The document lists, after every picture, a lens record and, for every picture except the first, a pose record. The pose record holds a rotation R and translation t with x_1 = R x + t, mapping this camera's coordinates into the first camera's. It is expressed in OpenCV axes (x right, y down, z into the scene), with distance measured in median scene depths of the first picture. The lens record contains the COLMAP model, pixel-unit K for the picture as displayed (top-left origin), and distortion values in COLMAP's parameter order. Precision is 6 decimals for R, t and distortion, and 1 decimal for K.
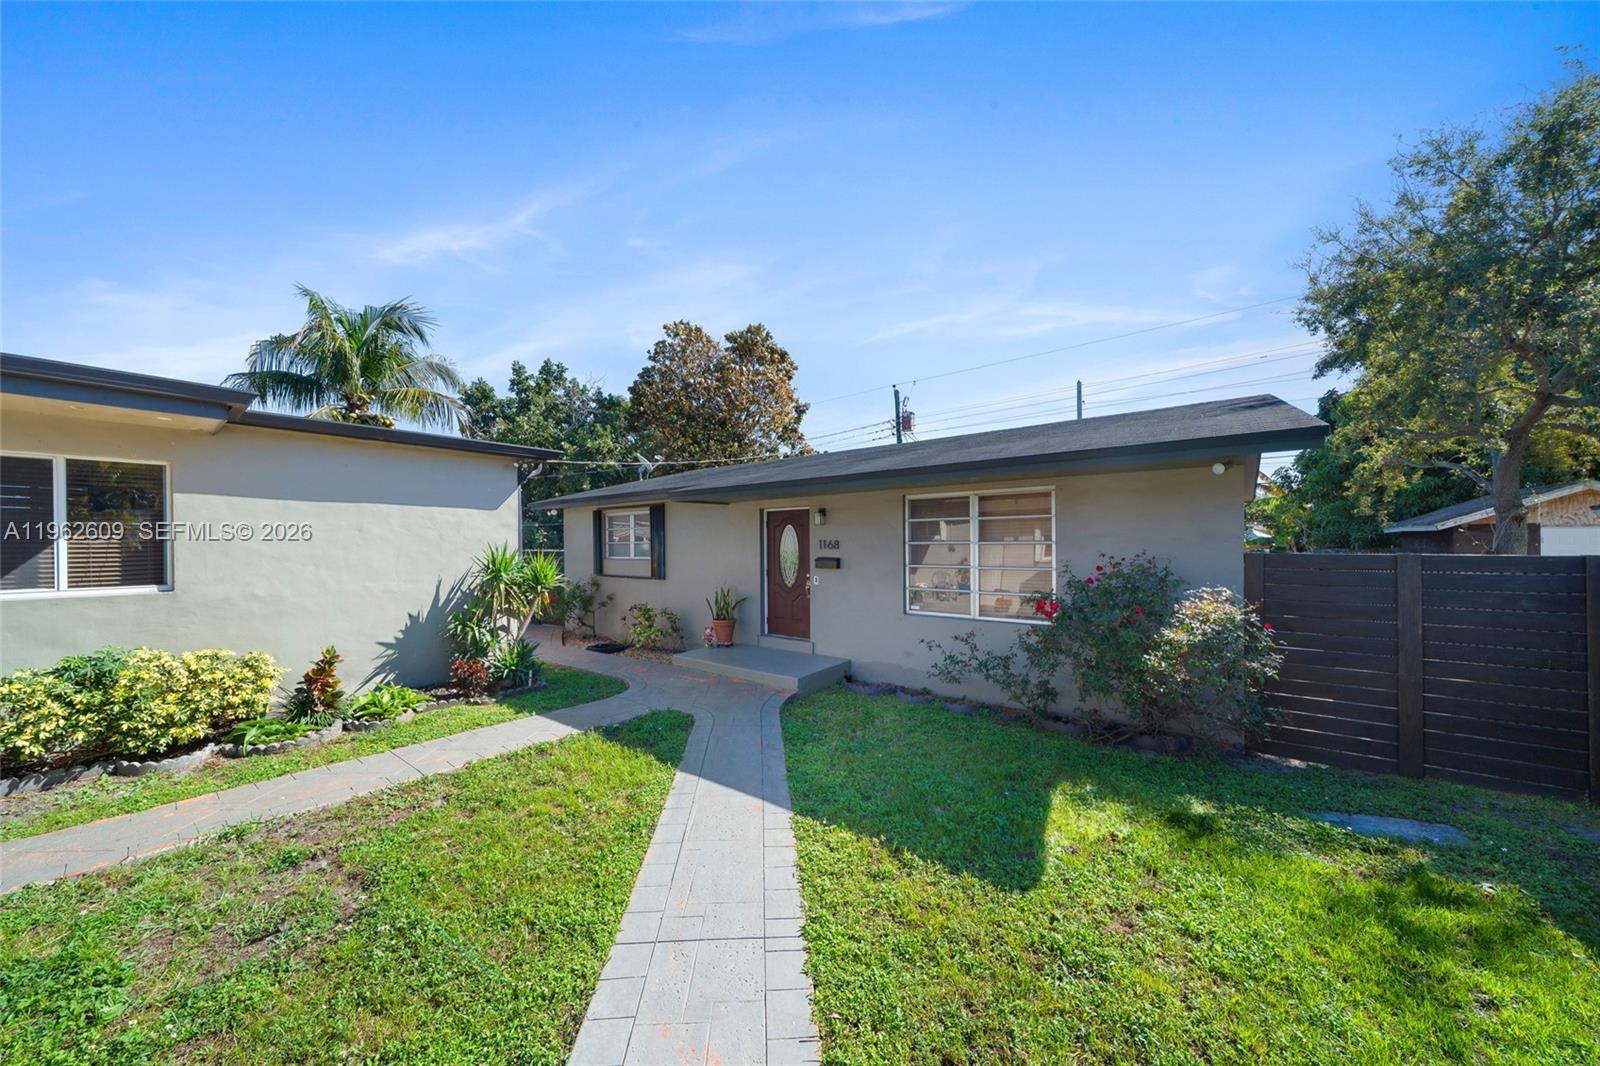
lens RADIAL K [[547.7, 0, 800.0], [0, 547.7, 533.0], [0, 0, 1]] dist [-0.000777, -0.000050]
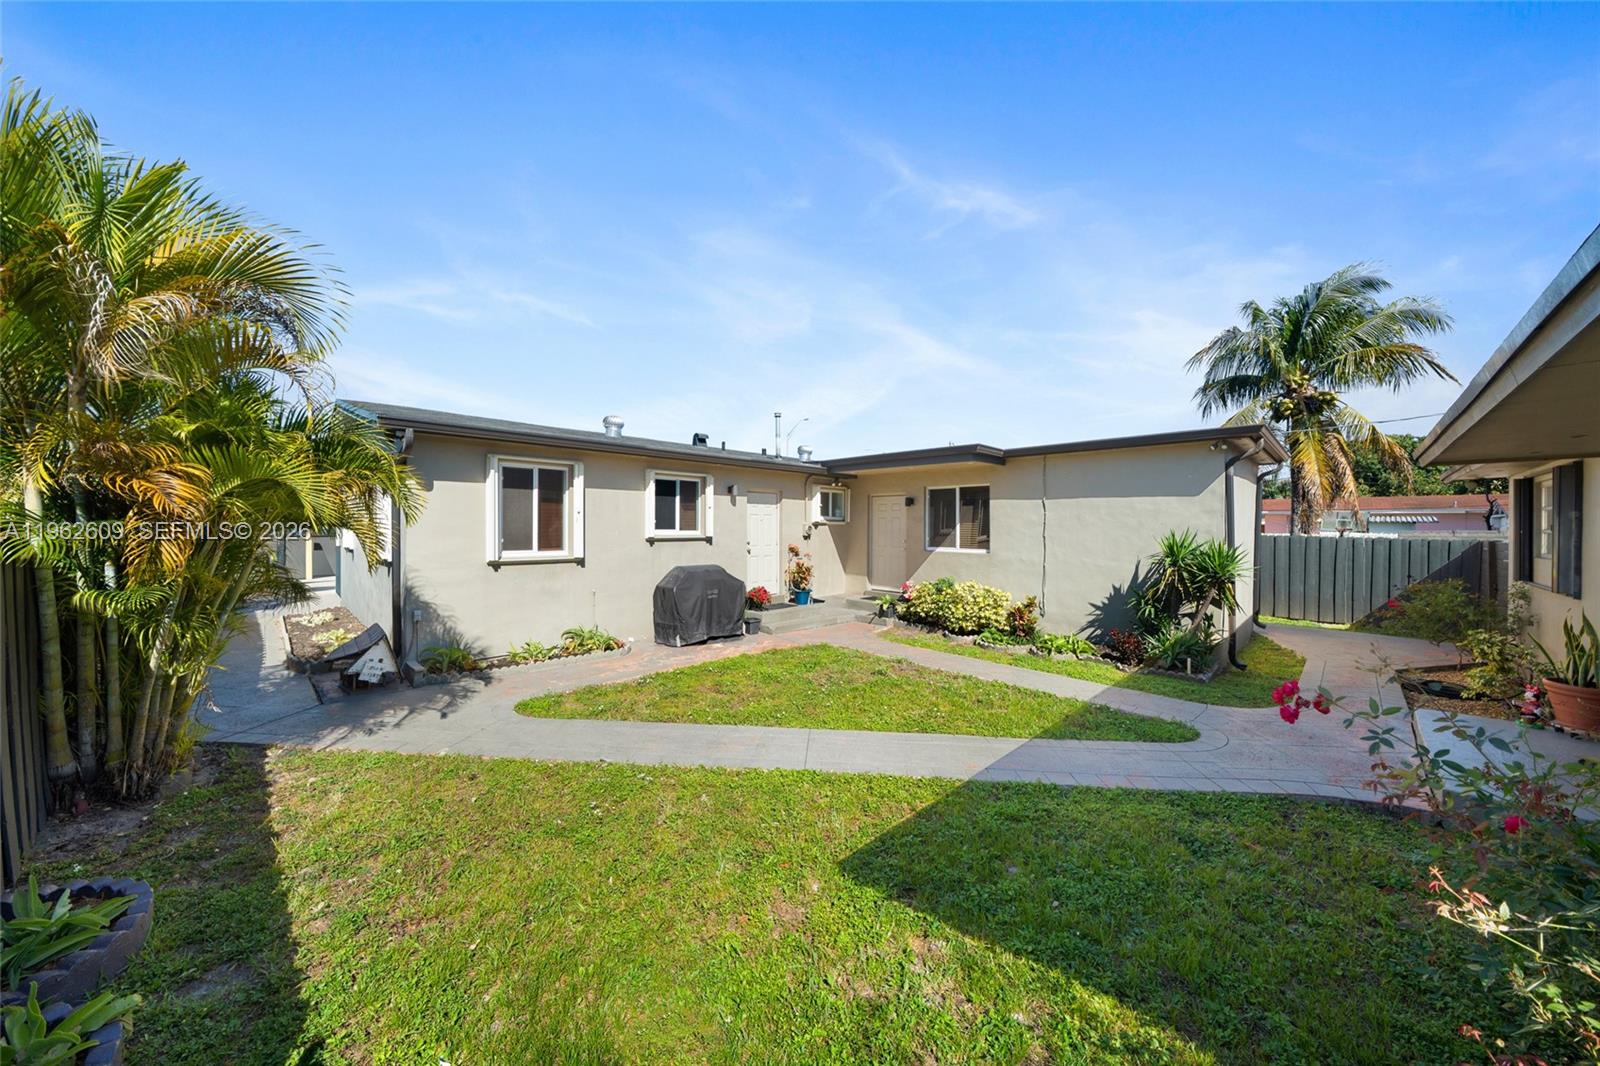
lens RADIAL K [[545.3, 0, 793.3], [0, 545.3, 532.4], [0, 0, 1]] dist [-0.001243, 0.000034]
pose [[-0.124385, 0.019570, -0.992041, 0.791179], [0.016794, 0.999704, 0.017615, -0.008695], [0.992092, -0.014470, -0.124677, 0.576477]]
